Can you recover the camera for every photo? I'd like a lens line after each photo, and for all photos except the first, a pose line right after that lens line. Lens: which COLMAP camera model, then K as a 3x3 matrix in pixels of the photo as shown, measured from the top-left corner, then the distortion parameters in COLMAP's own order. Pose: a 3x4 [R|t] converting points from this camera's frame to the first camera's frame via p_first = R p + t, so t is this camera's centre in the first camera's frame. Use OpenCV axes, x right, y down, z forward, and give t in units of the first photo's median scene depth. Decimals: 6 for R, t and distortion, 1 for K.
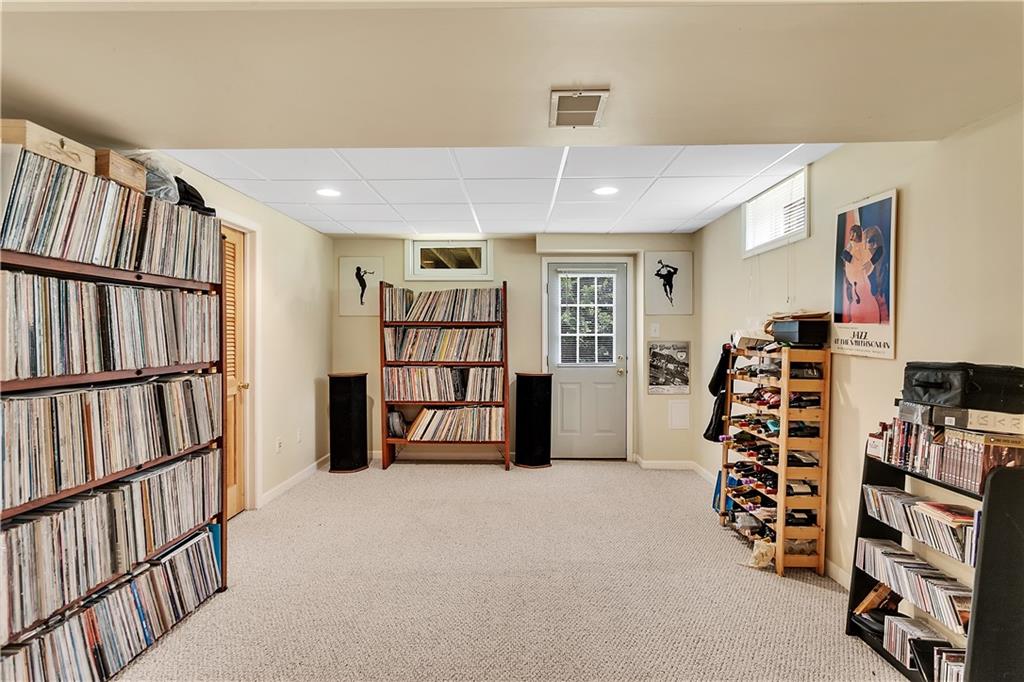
lens RADIAL K [[522.6, 0, 508.5], [0, 522.6, 337.2], [0, 0, 1]] dist [0.001519, 0.001178]
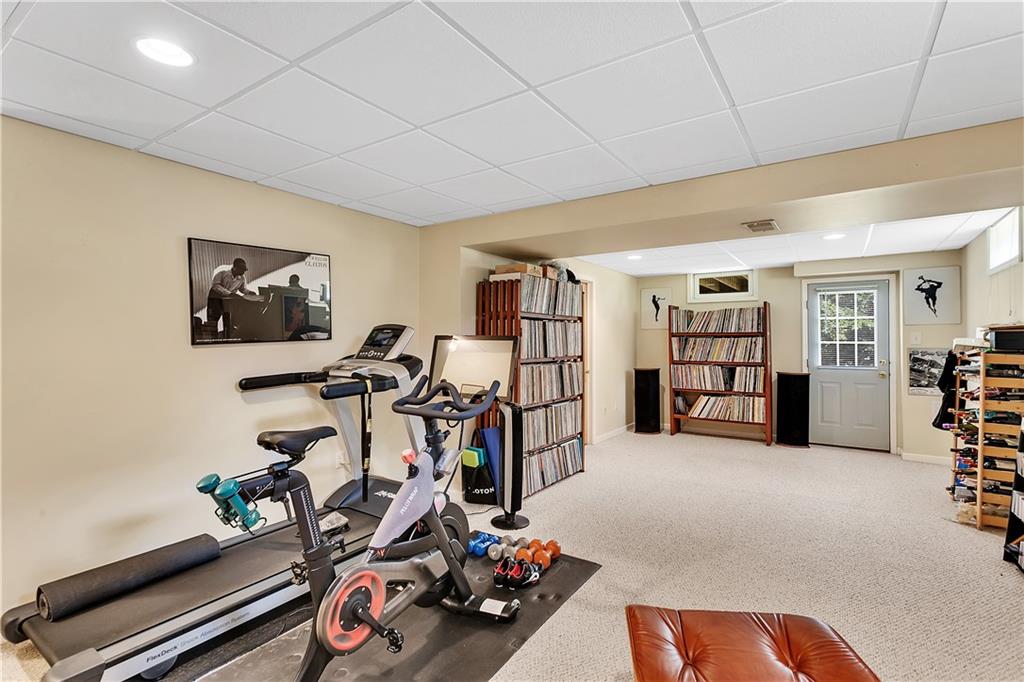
lens RADIAL K [[485.1, 0, 510.2], [0, 485.1, 340.1], [0, 0, 1]] dist [0.002937, 0.000532]
pose [[0.837247, -0.001801, -0.546823, 0.123174], [-0.002864, 0.999966, -0.007679, 0.001301], [0.546818, 0.007995, 0.837213, -0.372200]]
